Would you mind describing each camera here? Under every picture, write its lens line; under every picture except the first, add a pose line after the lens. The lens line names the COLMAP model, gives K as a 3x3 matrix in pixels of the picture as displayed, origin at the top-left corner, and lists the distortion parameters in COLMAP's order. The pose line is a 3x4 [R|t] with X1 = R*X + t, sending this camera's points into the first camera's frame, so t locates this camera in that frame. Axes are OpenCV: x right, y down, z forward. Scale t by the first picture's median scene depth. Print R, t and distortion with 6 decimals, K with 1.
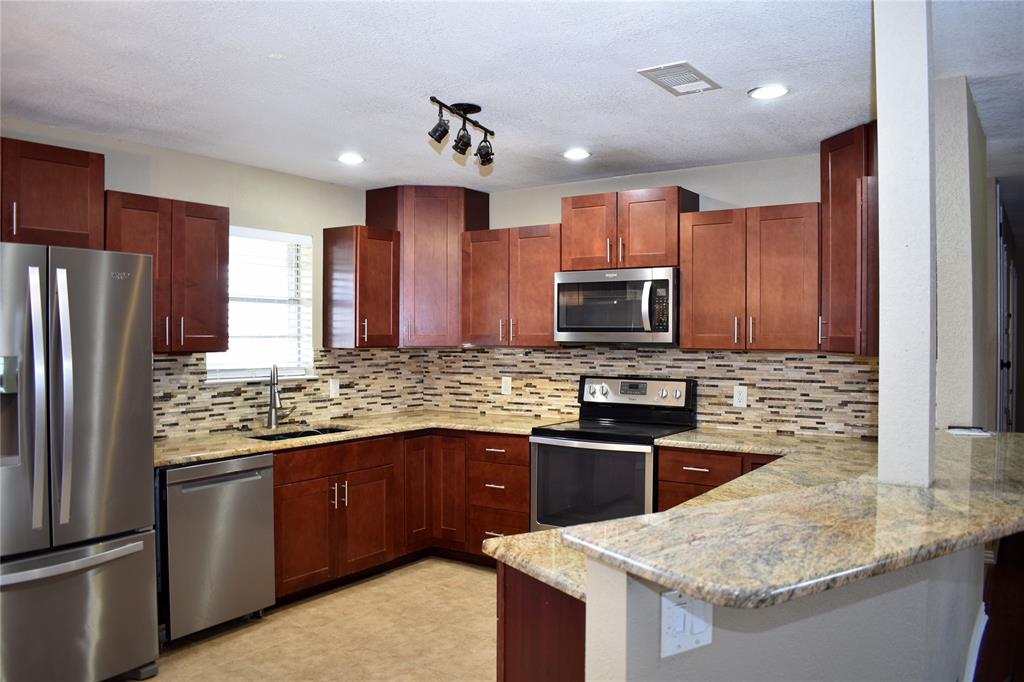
lens RADIAL K [[805.8, 0, 508.2], [0, 805.8, 341.5], [0, 0, 1]] dist [-0.095878, 0.002743]
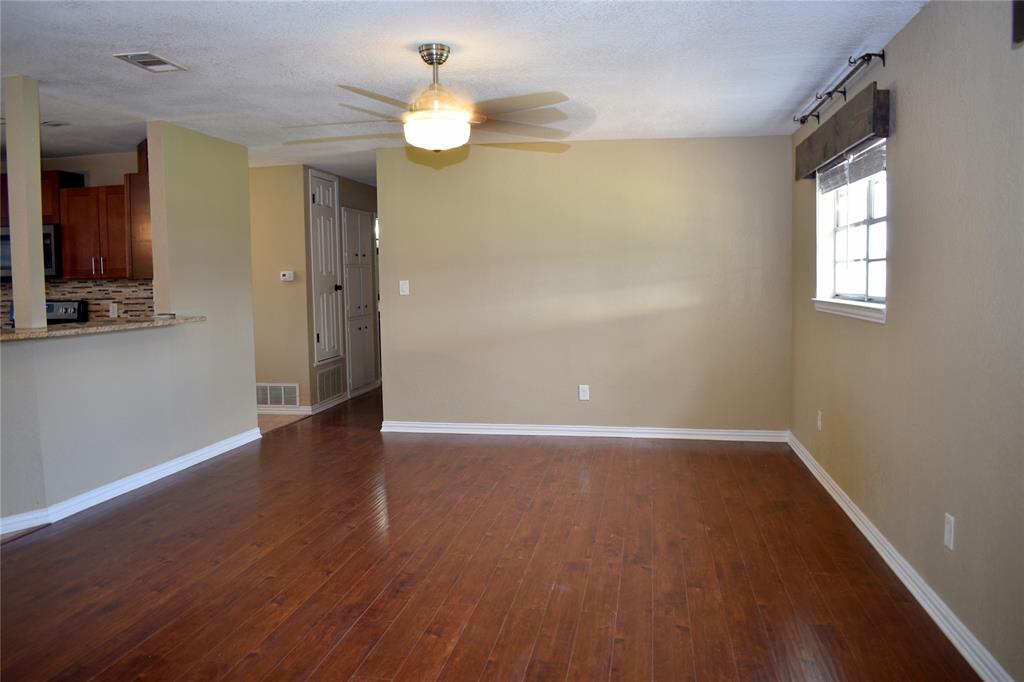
lens RADIAL K [[805.8, 0, 511.6], [0, 805.8, 340.8], [0, 0, 1]] dist [-0.095878, 0.002743]
pose [[0.907390, -0.043280, 0.418054, 0.344490], [0.018504, 0.997833, 0.063140, 0.045927], [-0.419881, -0.049557, 0.906225, -0.652124]]
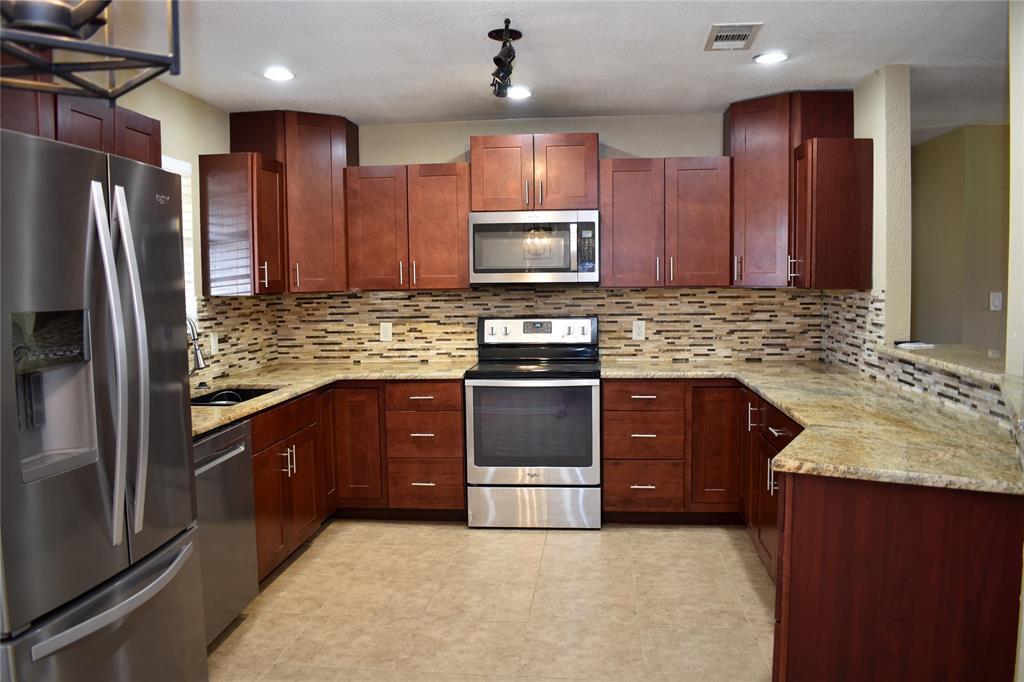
lens RADIAL K [[805.8, 0, 511.9], [0, 805.8, 340.2], [0, 0, 1]] dist [-0.095878, 0.002743]
pose [[0.874660, -0.049230, 0.482231, -0.391145], [0.019464, 0.997594, 0.066539, 0.005276], [-0.484347, -0.048812, 0.873513, 0.115194]]
